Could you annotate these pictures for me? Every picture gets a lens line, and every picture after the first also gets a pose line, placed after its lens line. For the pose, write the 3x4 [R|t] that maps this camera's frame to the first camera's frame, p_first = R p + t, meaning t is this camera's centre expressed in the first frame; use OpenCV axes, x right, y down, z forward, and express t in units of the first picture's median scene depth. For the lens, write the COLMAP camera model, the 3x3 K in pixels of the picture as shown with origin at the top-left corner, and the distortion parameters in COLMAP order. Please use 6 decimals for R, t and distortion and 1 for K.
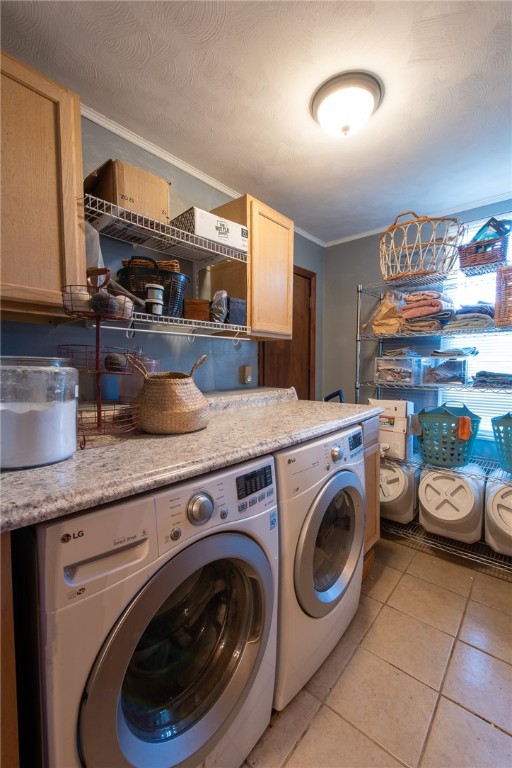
lens RADIAL K [[312.3, 0, 256.0], [0, 312.3, 384.0], [0, 0, 1]] dist [0.000248, -0.000071]
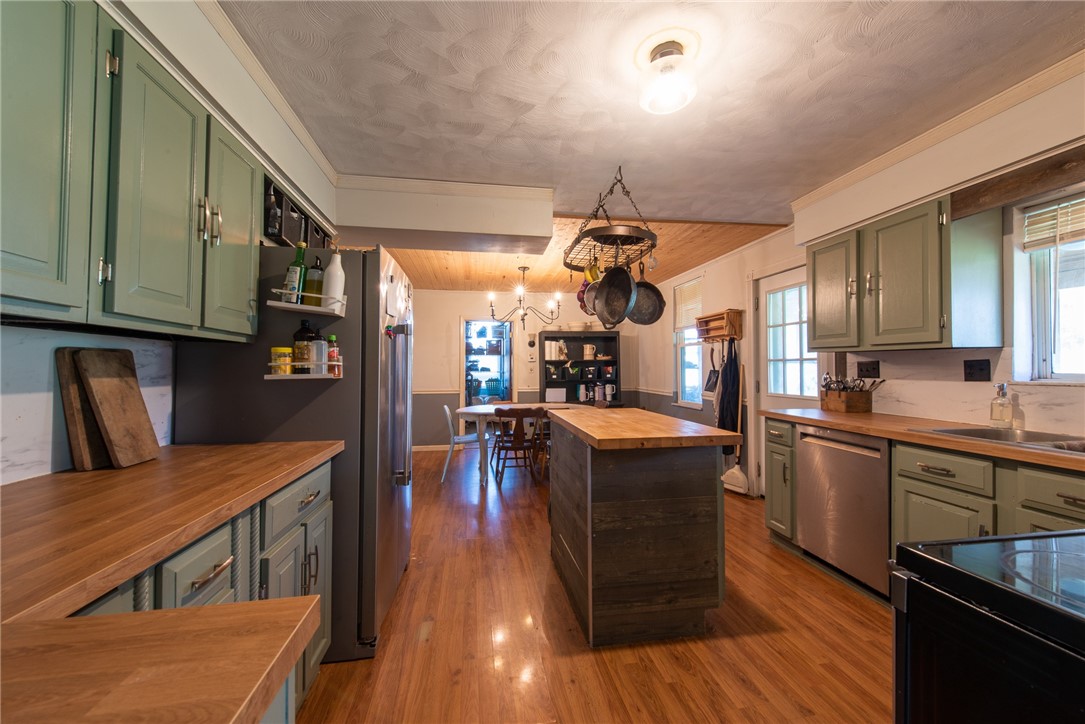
lens RADIAL K [[423.8, 0, 544.4], [0, 423.8, 365.6], [0, 0, 1]] dist [0.011871, -0.000662]
pose [[0.623181, 0.010434, 0.782008, -2.367612], [0.040287, 0.998155, -0.045423, 0.172924], [-0.781039, 0.059812, 0.621611, -2.305167]]
